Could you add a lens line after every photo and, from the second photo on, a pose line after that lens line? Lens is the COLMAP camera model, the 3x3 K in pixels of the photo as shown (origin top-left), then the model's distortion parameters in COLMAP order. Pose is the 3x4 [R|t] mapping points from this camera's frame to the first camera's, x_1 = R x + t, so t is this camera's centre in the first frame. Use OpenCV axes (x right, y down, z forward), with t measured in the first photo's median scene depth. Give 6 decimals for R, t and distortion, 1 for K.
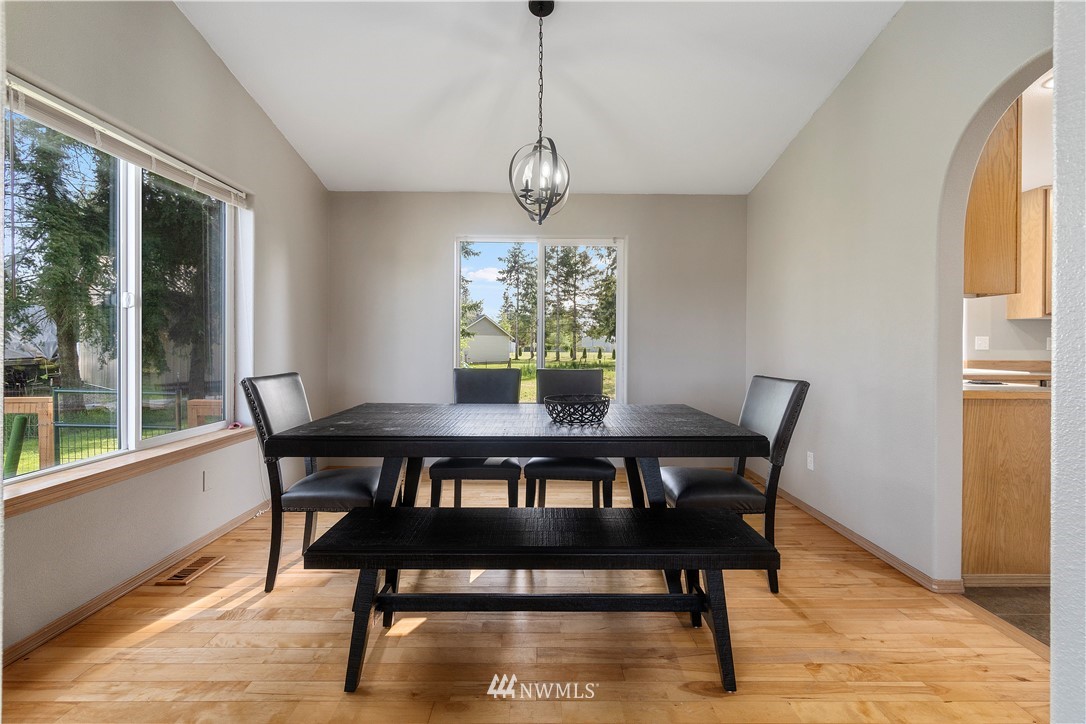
lens RADIAL K [[479.0, 0, 543.6], [0, 479.0, 351.0], [0, 0, 1]] dist [0.000237, -0.000132]
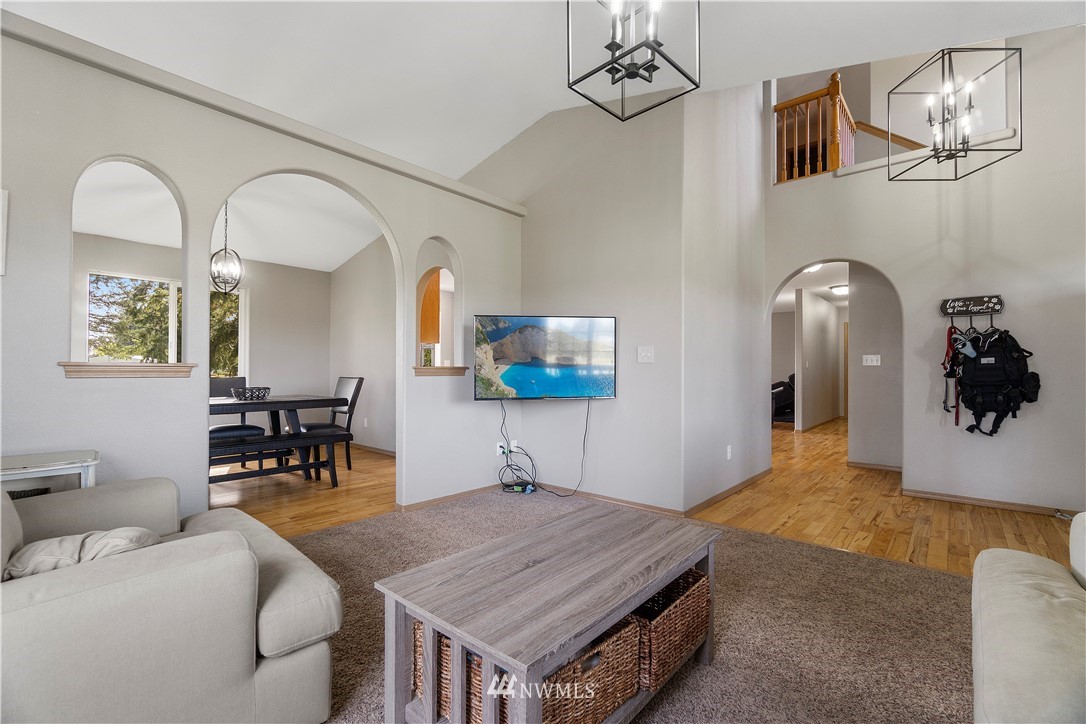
lens RADIAL K [[479.0, 0, 544.5], [0, 479.0, 366.8], [0, 0, 1]] dist [0.000237, -0.000132]
pose [[0.658301, 0.012131, 0.752657, -0.436367], [0.001958, 0.999839, -0.017827, 0.039940], [-0.752752, 0.013209, 0.658171, -0.838124]]
